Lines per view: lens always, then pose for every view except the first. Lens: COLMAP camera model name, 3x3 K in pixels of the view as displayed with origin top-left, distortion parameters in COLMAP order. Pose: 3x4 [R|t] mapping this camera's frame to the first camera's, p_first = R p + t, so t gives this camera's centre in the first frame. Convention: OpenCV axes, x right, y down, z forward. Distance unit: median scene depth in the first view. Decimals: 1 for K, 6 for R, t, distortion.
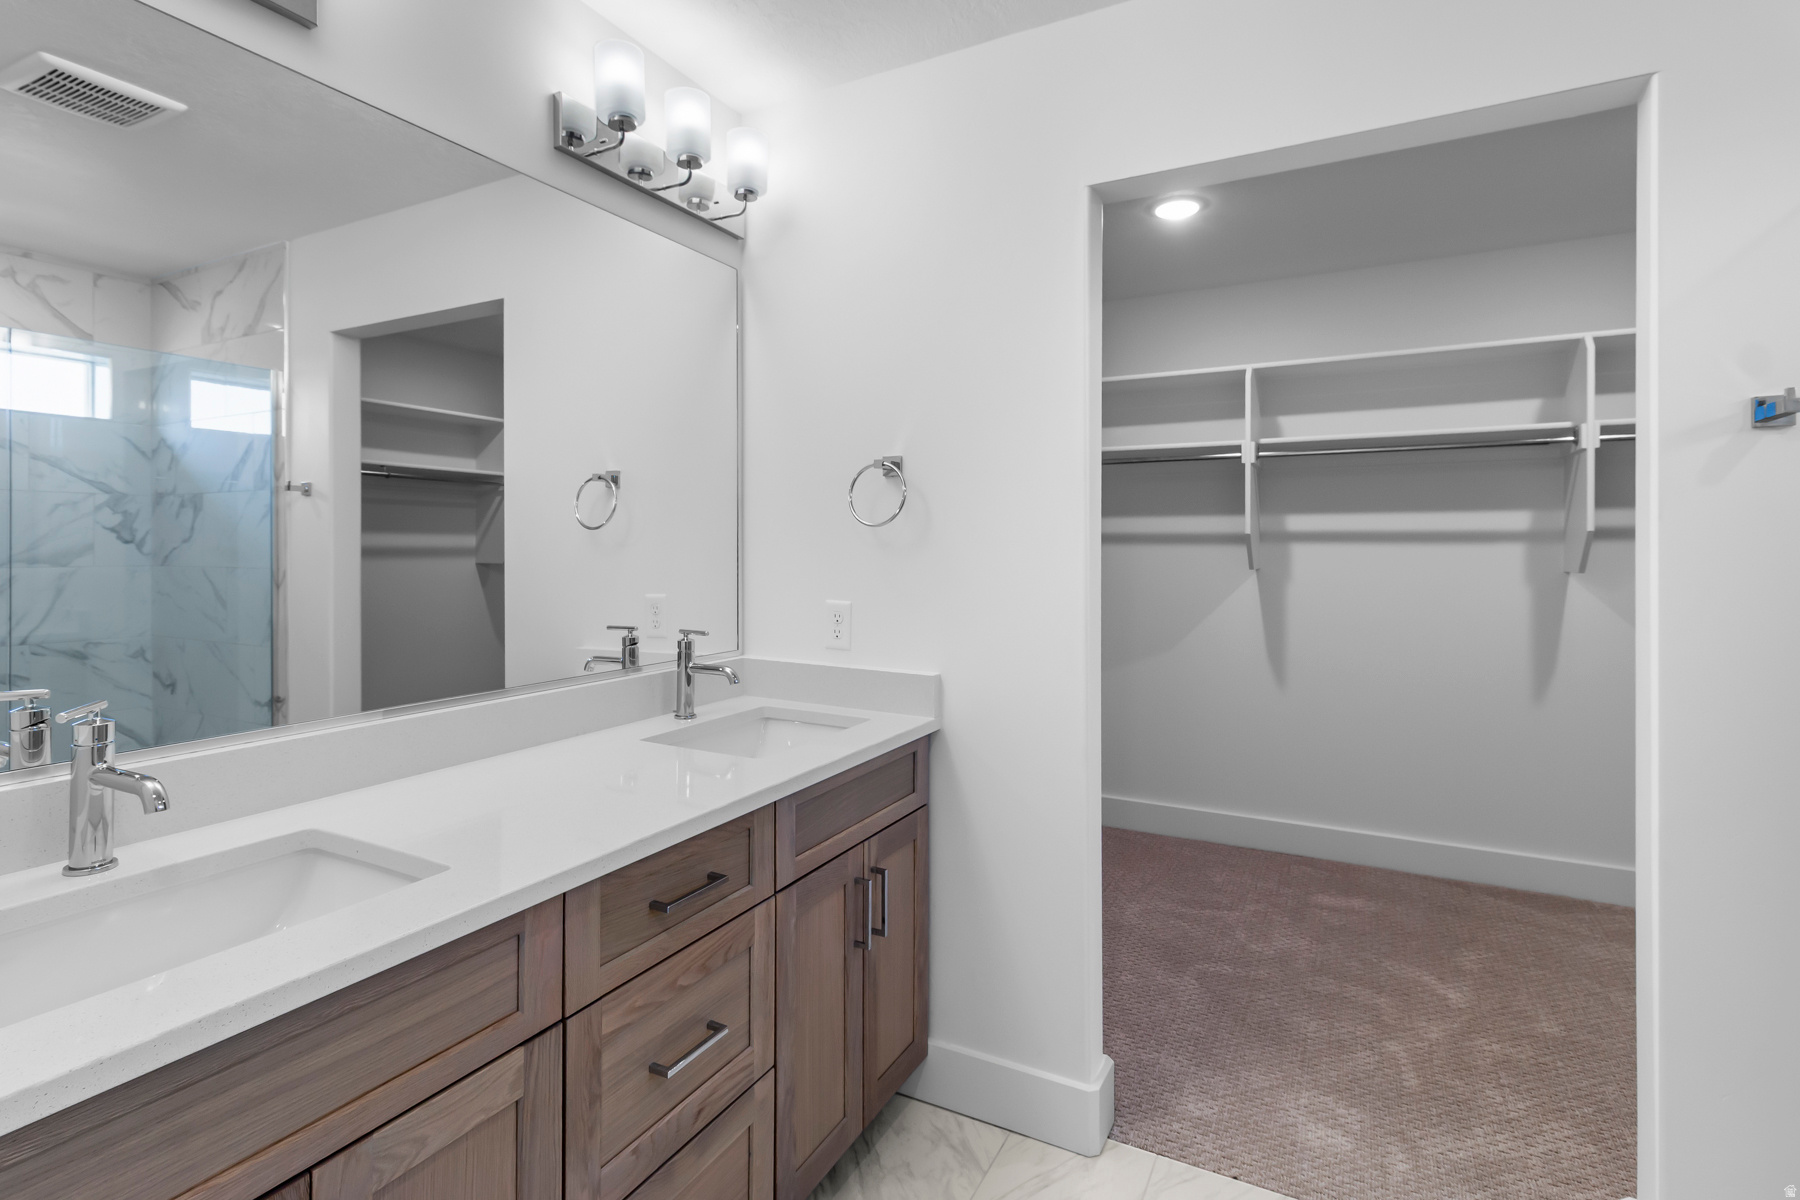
lens RADIAL K [[843.3, 0, 927.3], [0, 843.3, 546.8], [0, 0, 1]] dist [0.003350, -0.001178]
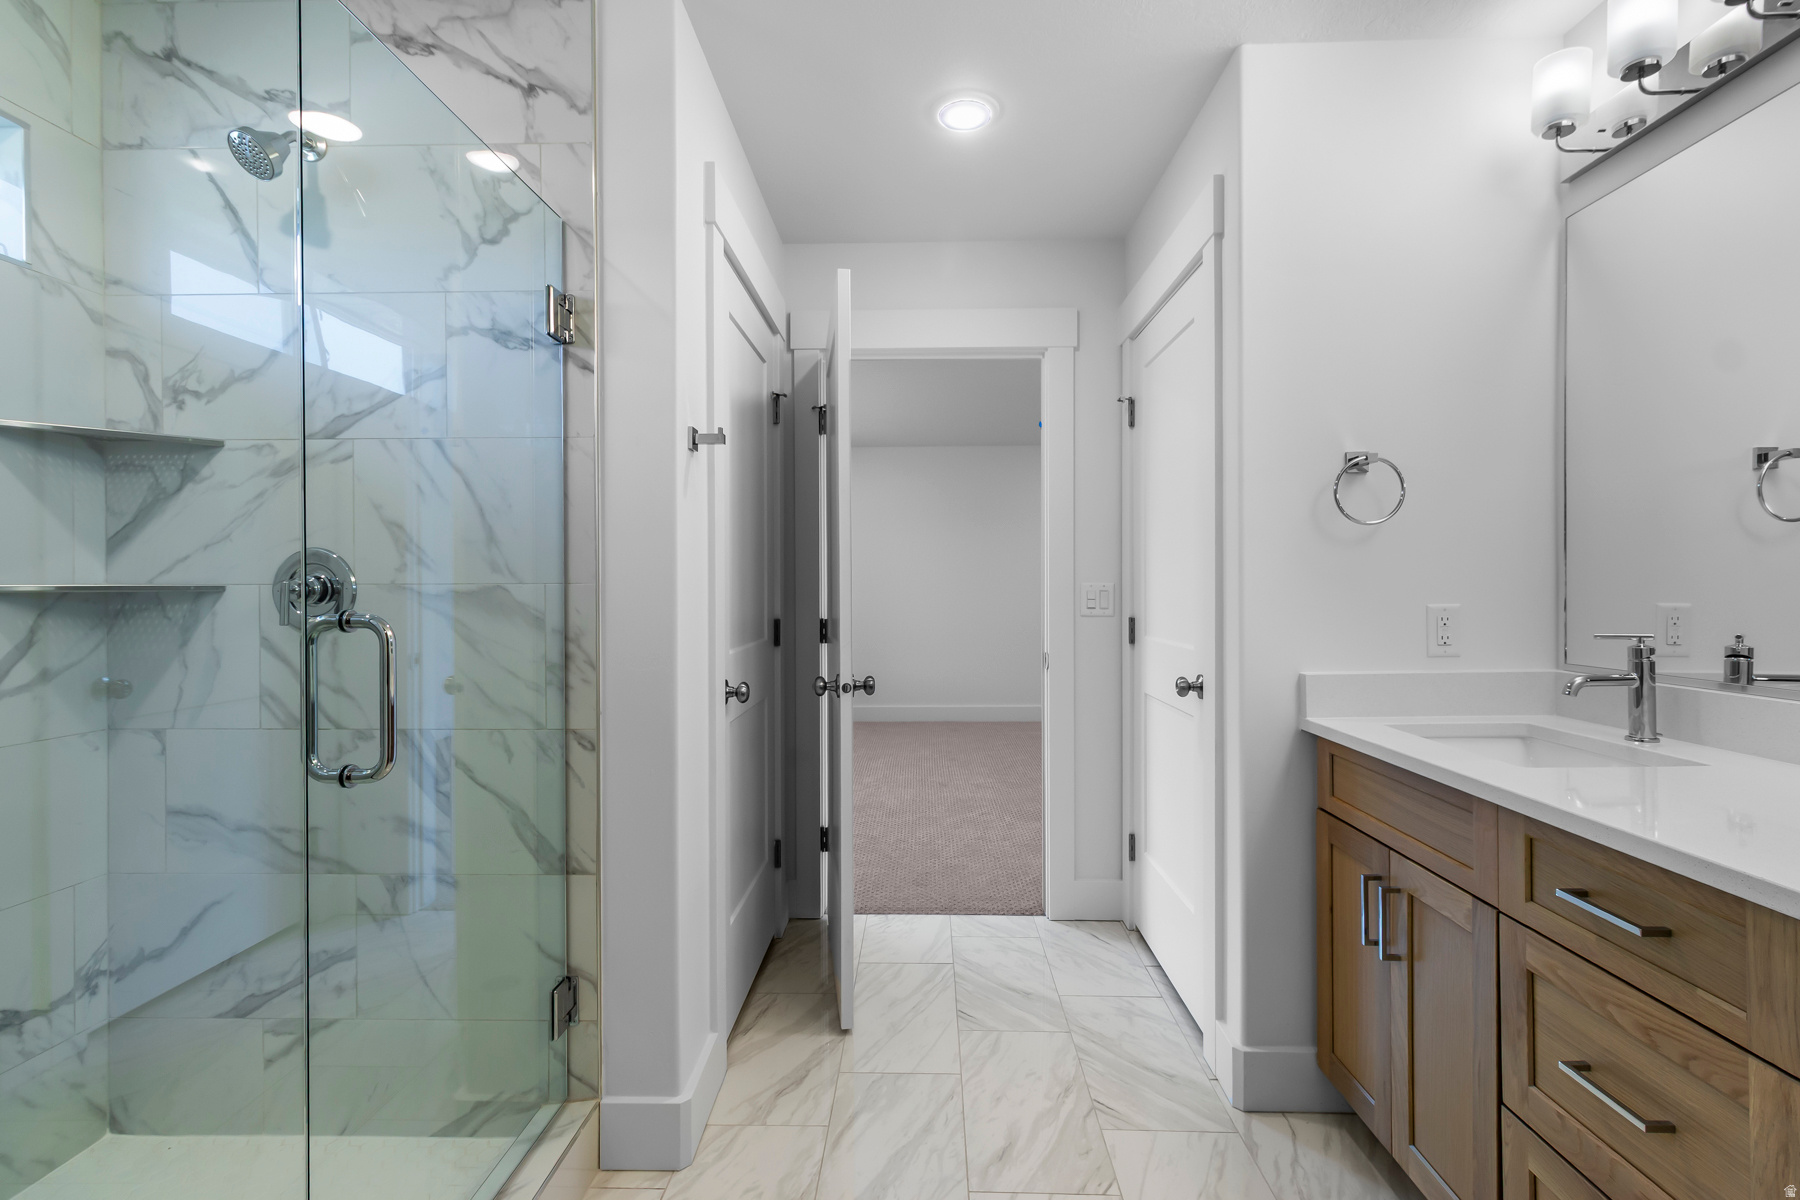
lens RADIAL K [[843.3, 0, 898.0], [0, 843.3, 591.0], [0, 0, 1]] dist [0.003350, -0.001178]
pose [[-0.906150, 0.003263, -0.422945, 0.441744], [0.003356, 0.999994, 0.000524, 0.047586], [0.422944, -0.000945, -0.906155, 0.880094]]
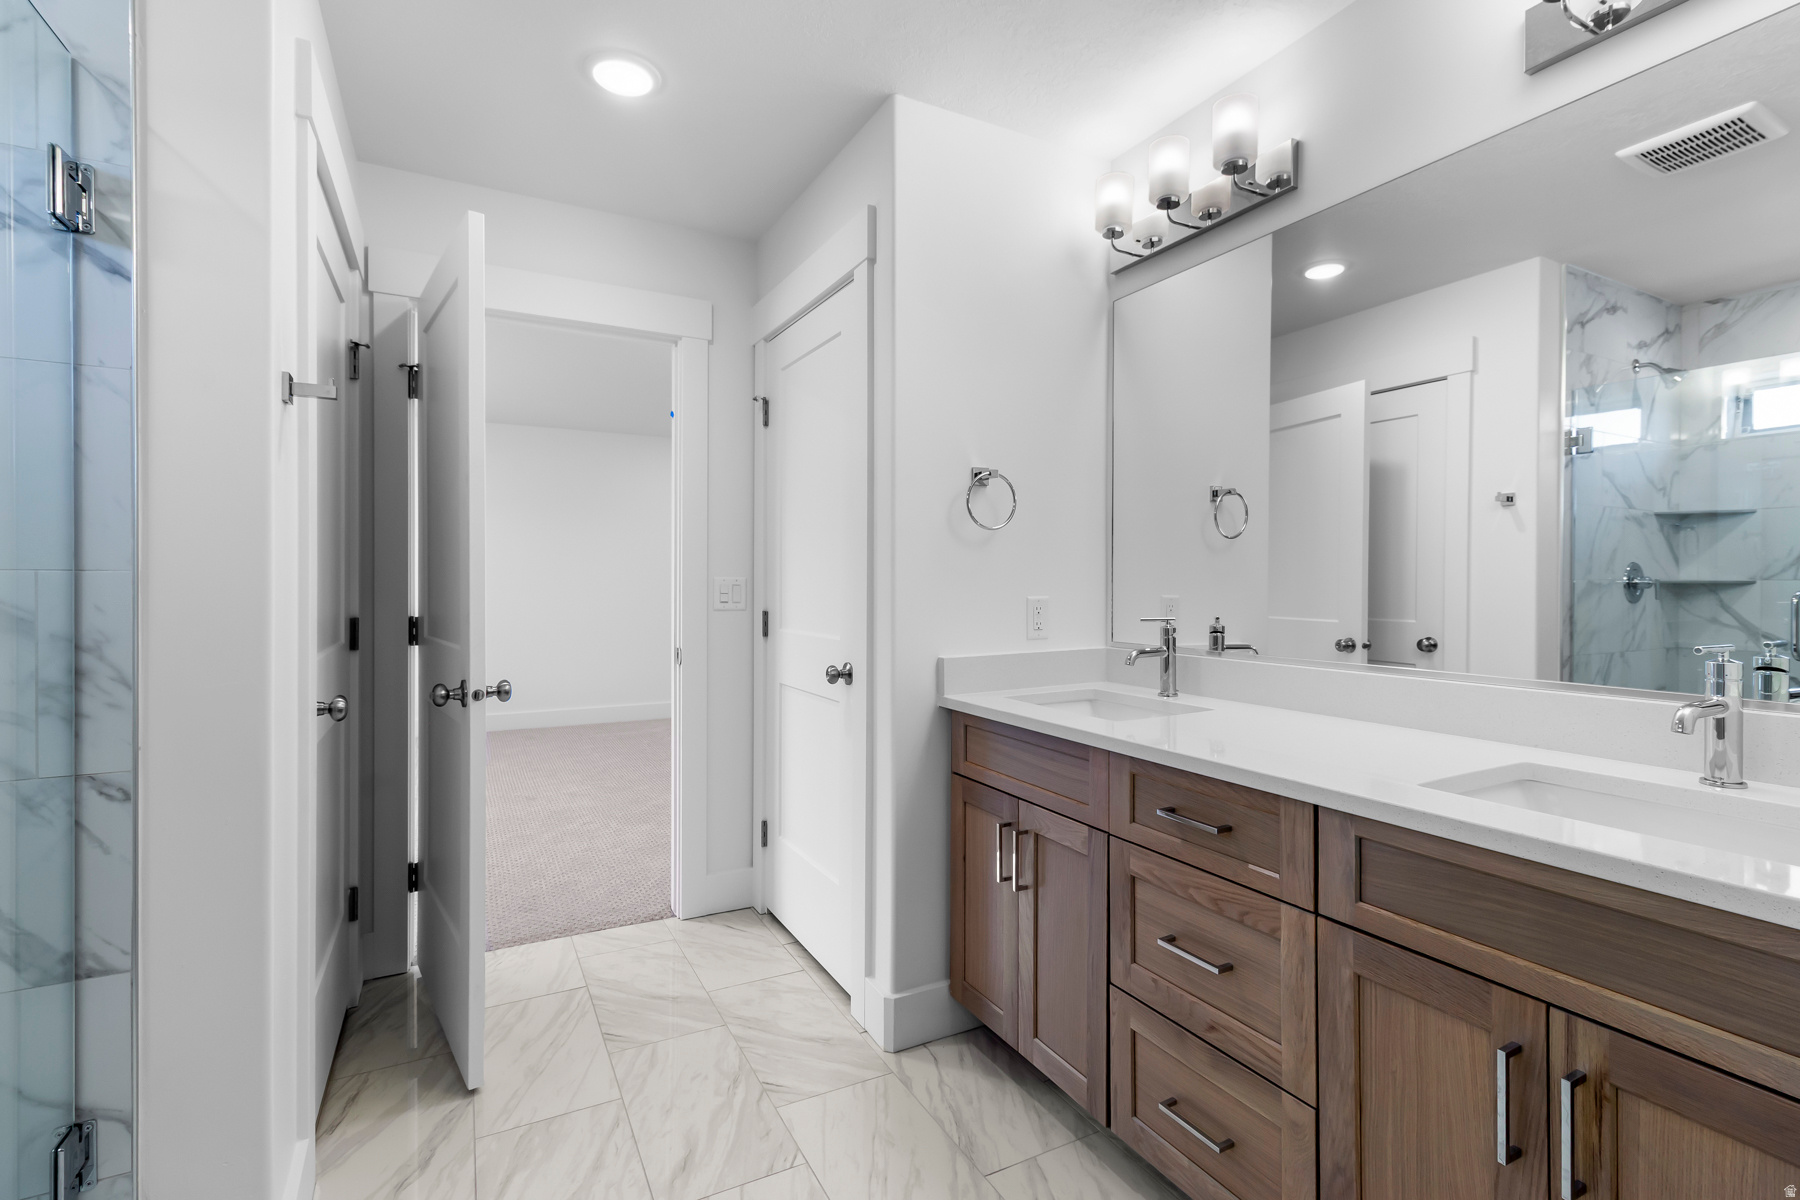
lens RADIAL K [[843.3, 0, 907.4], [0, 843.3, 587.0], [0, 0, 1]] dist [0.003350, -0.001178]
pose [[-0.568368, 0.000789, -0.822774, 0.544198], [-0.001298, 0.999997, 0.001855, 0.049478], [0.822773, 0.002122, -0.568366, 0.800368]]
